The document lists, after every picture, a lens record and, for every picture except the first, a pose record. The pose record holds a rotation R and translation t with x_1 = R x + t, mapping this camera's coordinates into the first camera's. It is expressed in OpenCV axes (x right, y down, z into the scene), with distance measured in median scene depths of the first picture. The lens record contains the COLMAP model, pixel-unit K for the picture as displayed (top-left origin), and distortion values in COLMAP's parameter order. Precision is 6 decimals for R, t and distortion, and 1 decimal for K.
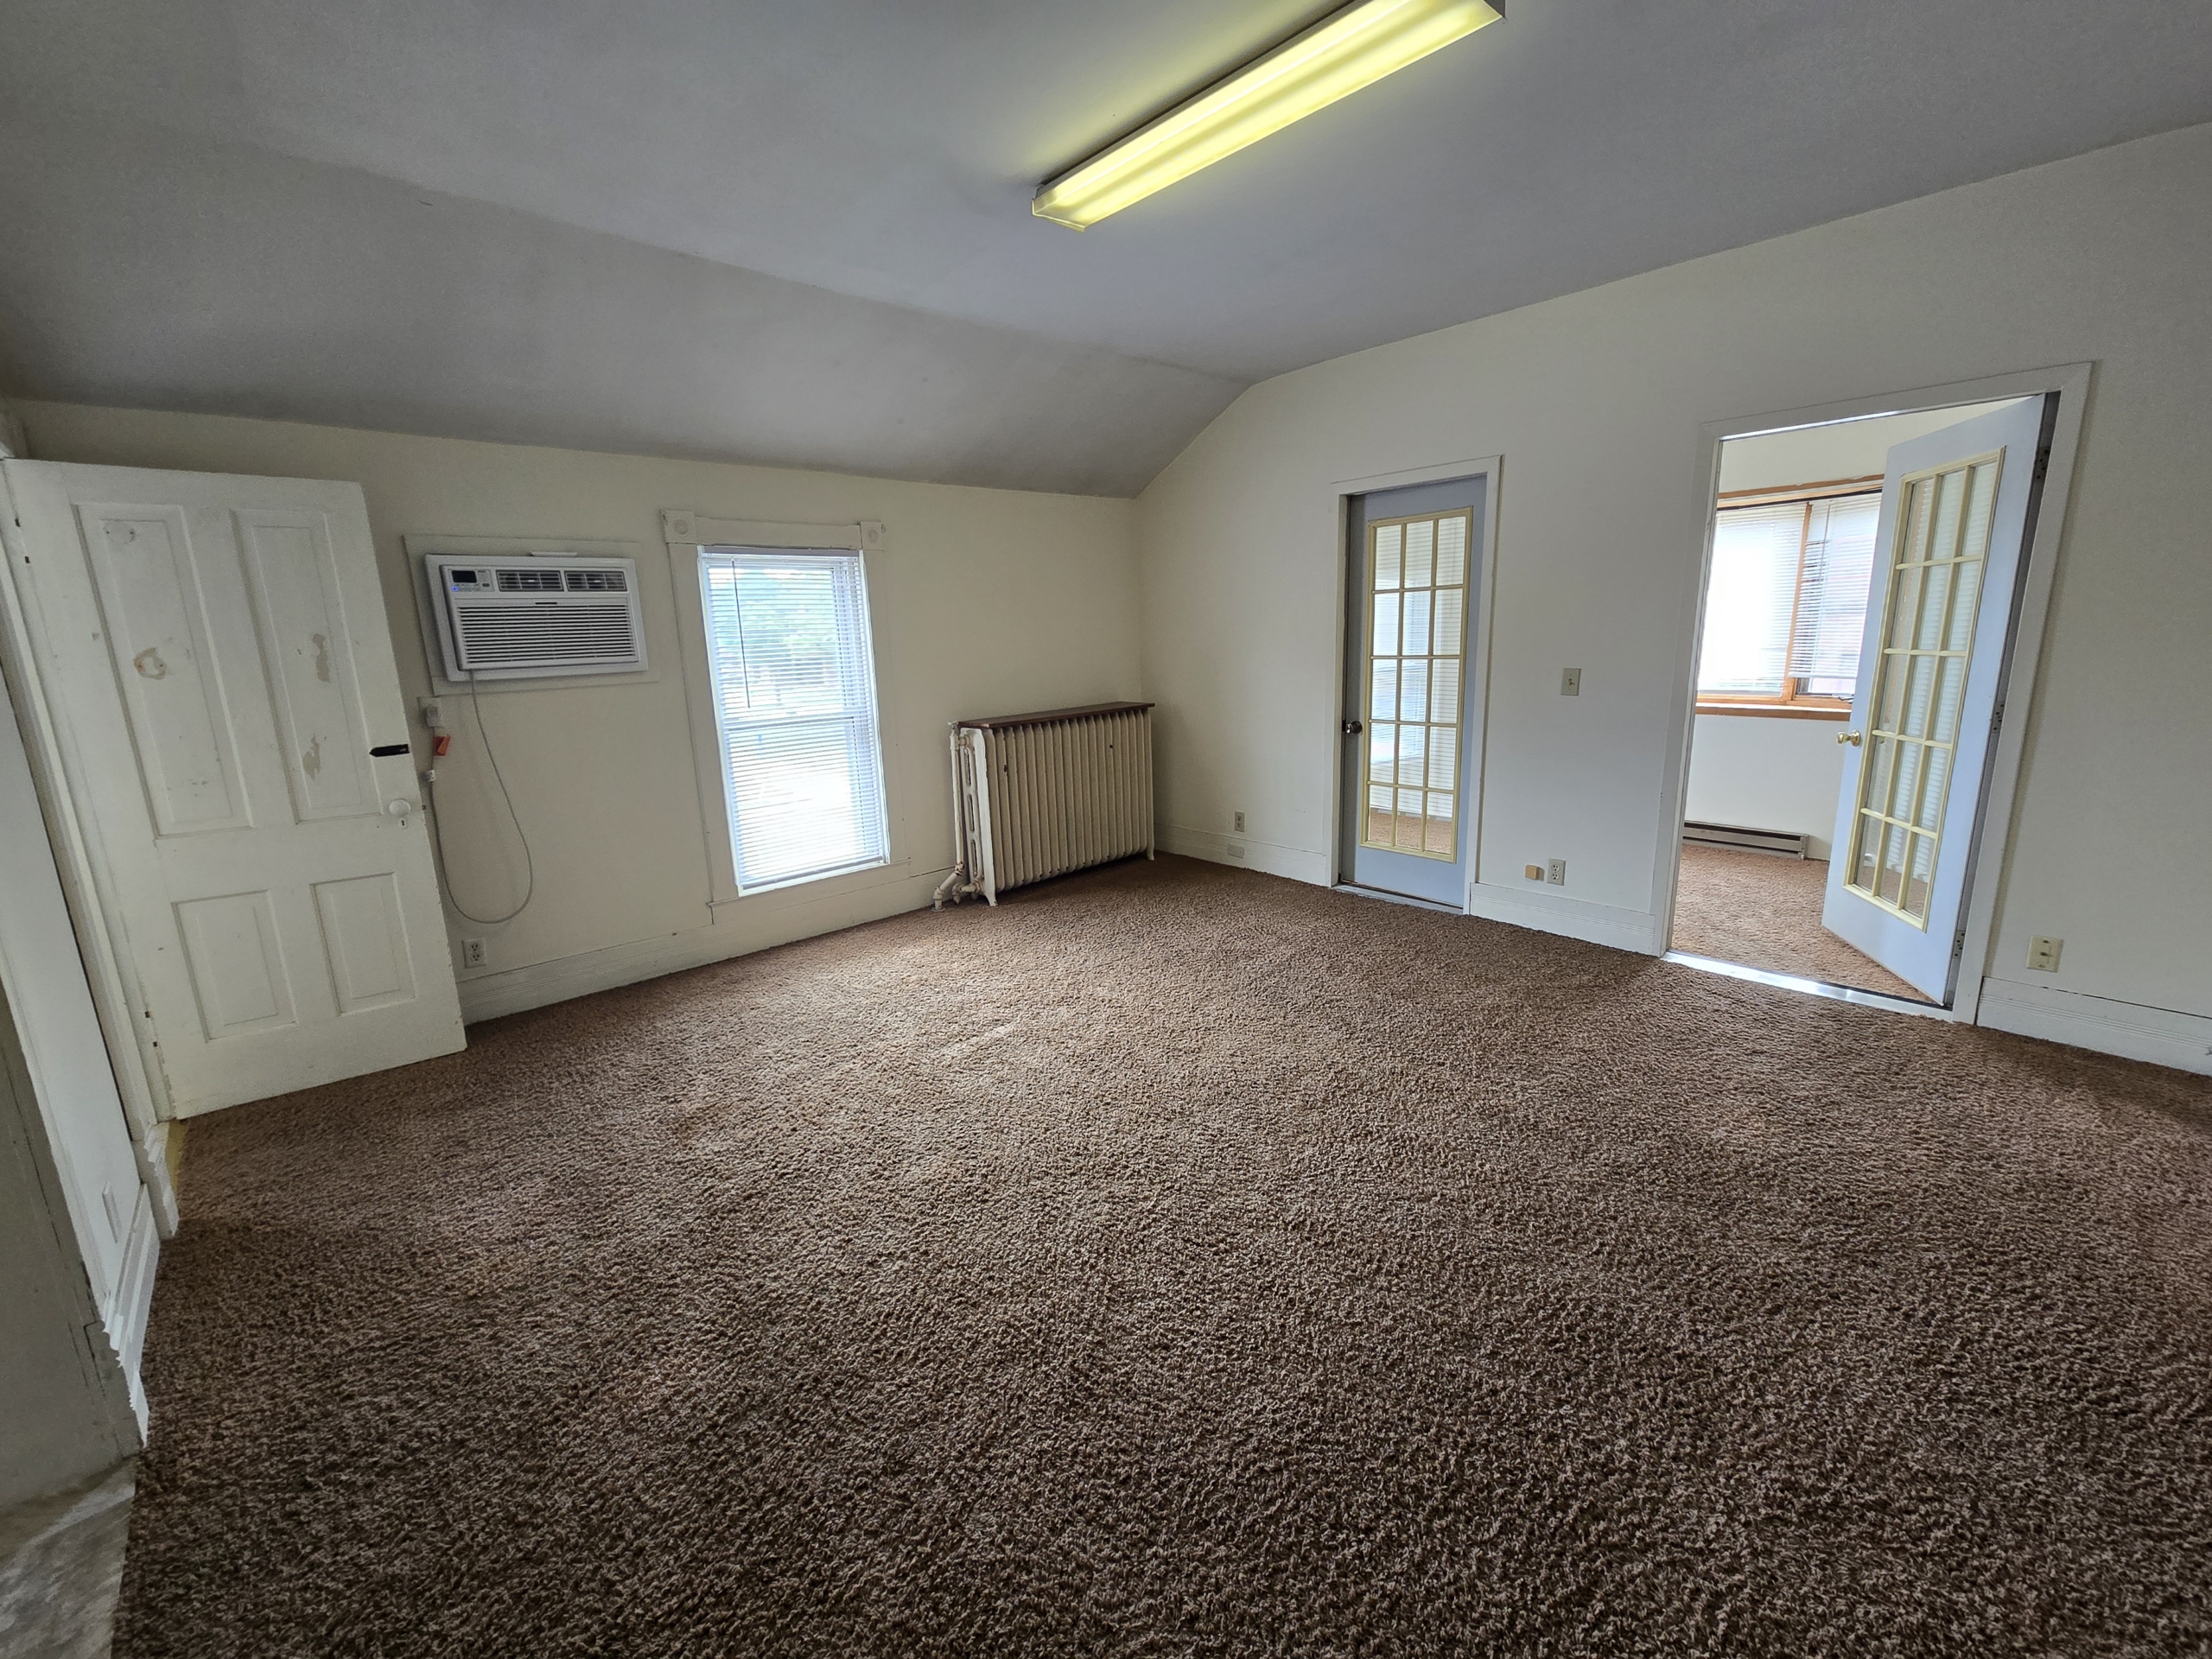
lens RADIAL K [[896.7, 0, 1106.0], [0, 896.7, 829.5], [0, 0, 1]] dist [-0.001198, 0.000088]
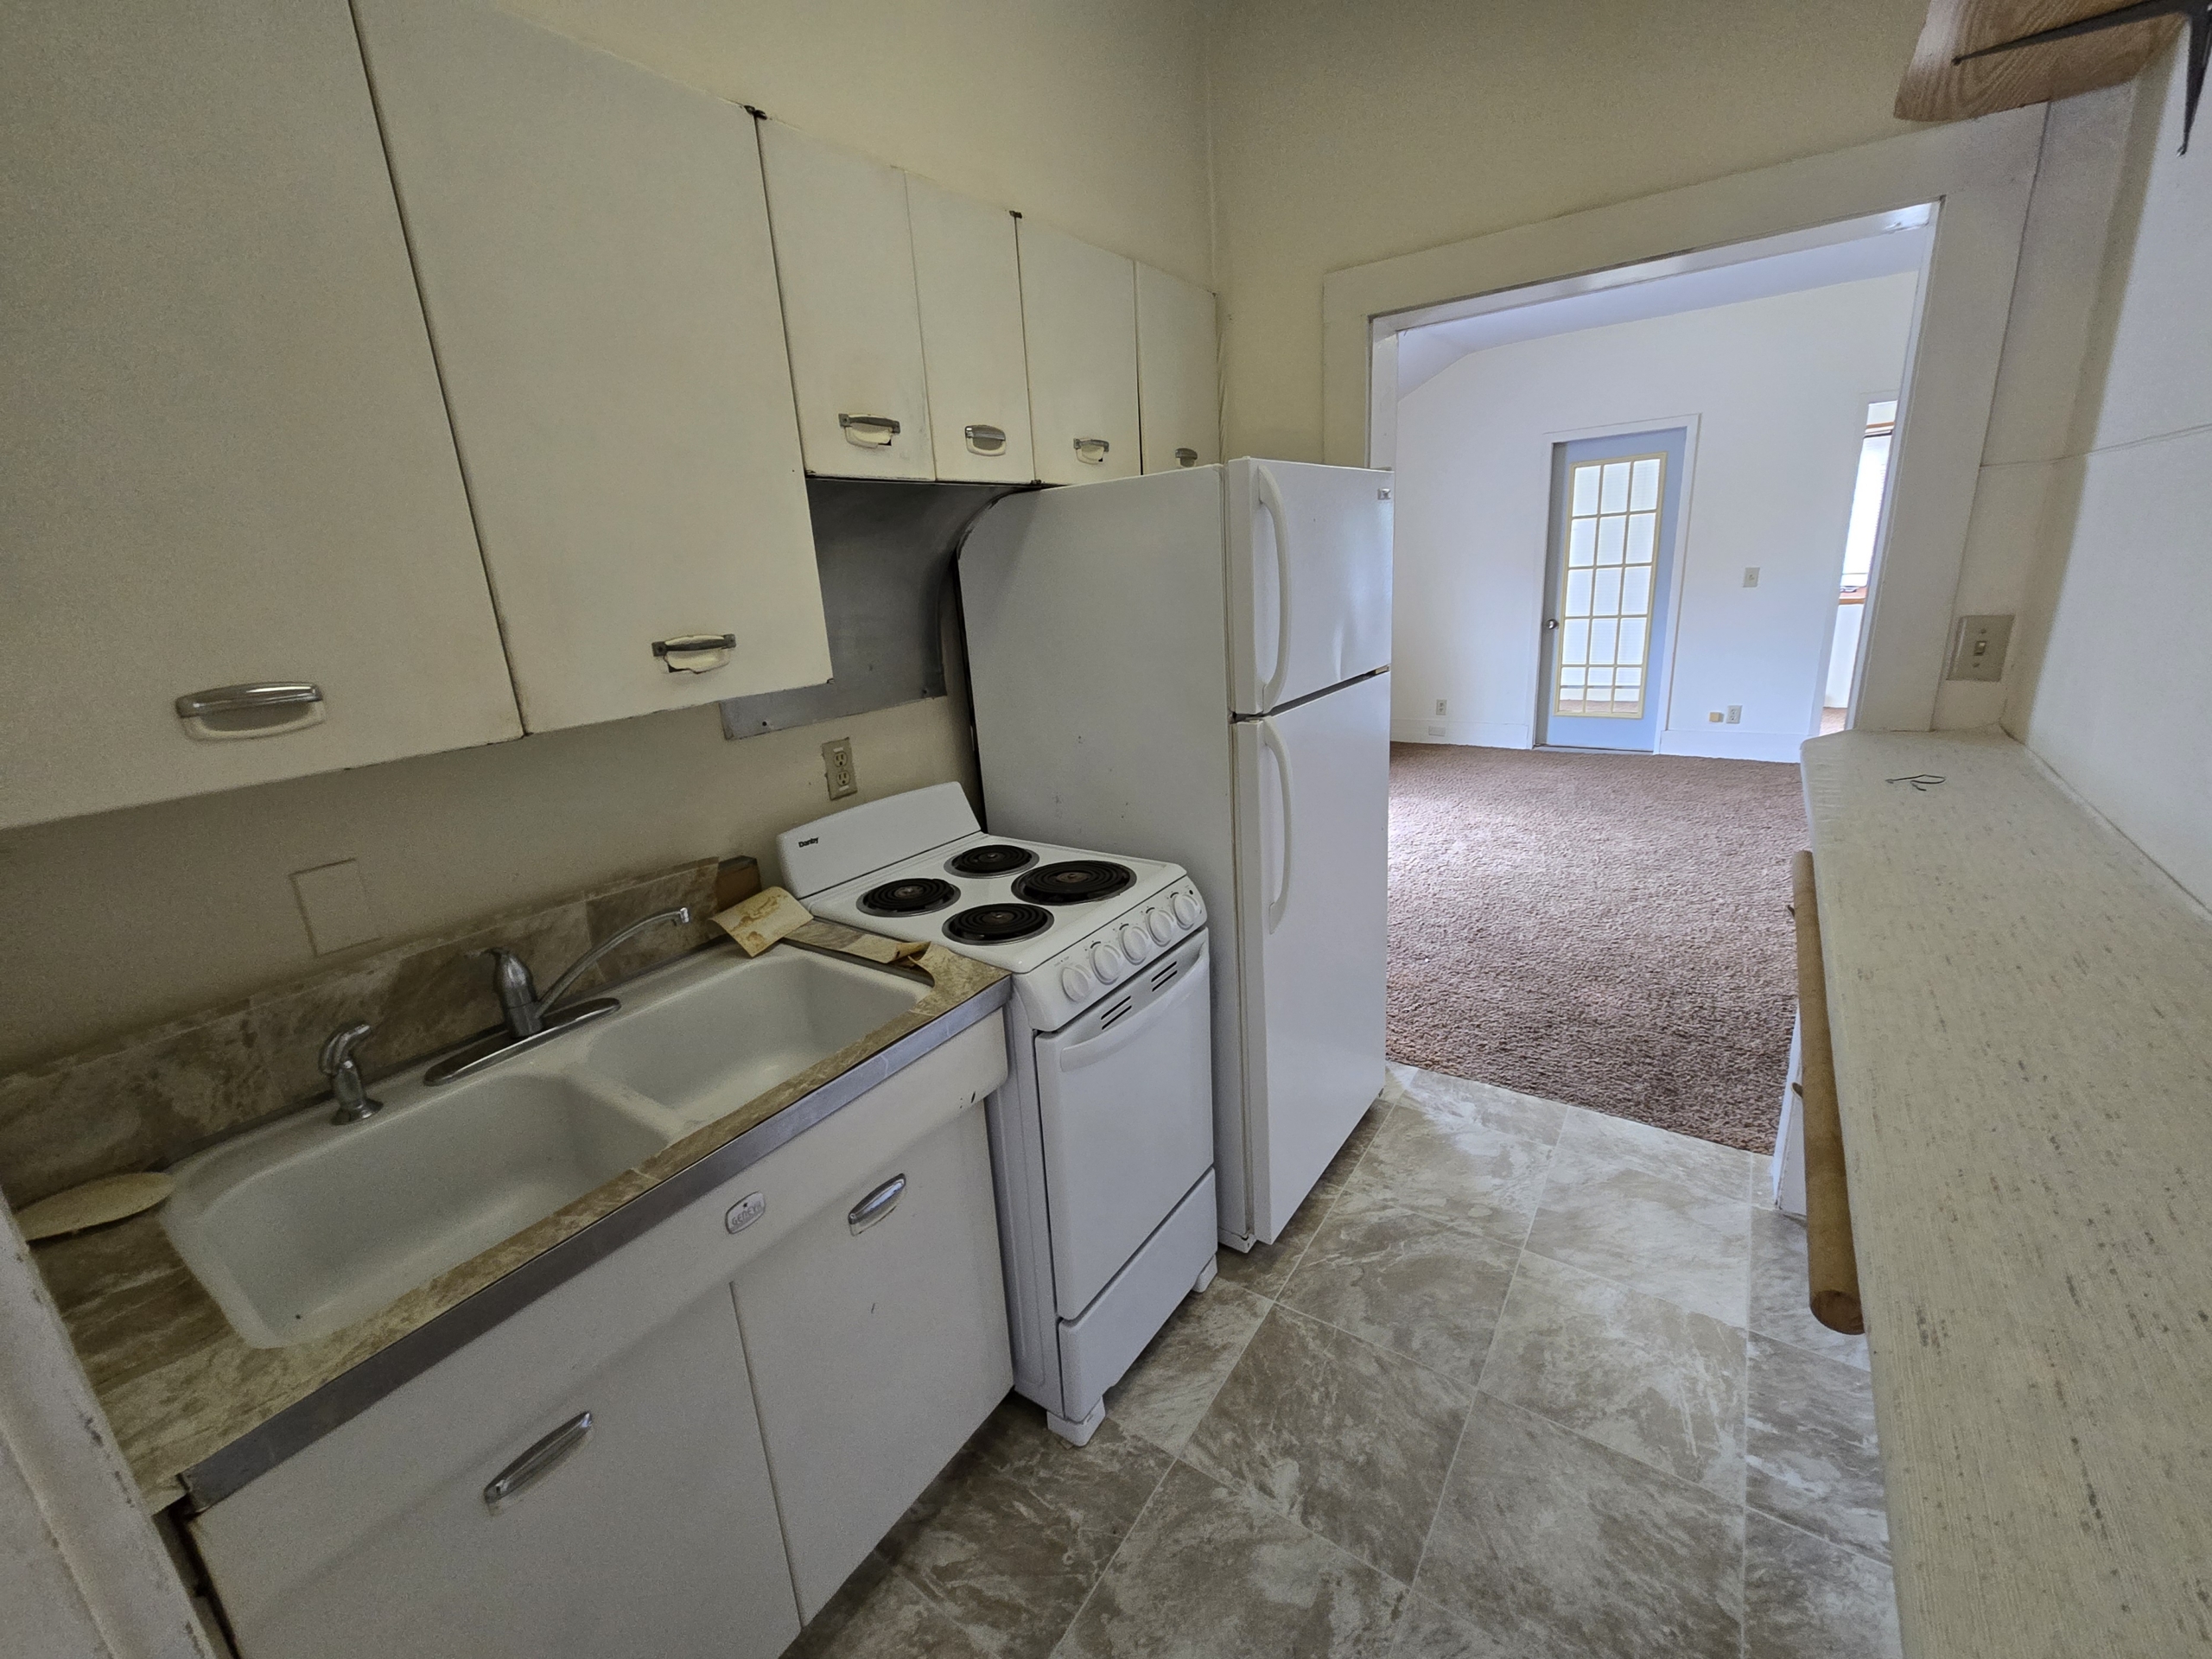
lens RADIAL K [[896.7, 0, 1106.0], [0, 896.7, 829.5], [0, 0, 1]] dist [-0.001198, 0.000088]
pose [[0.977124, -0.091123, 0.192161, -0.690618], [0.079712, 0.994610, 0.066315, 0.049851], [-0.197168, -0.049480, 0.979120, -0.181873]]
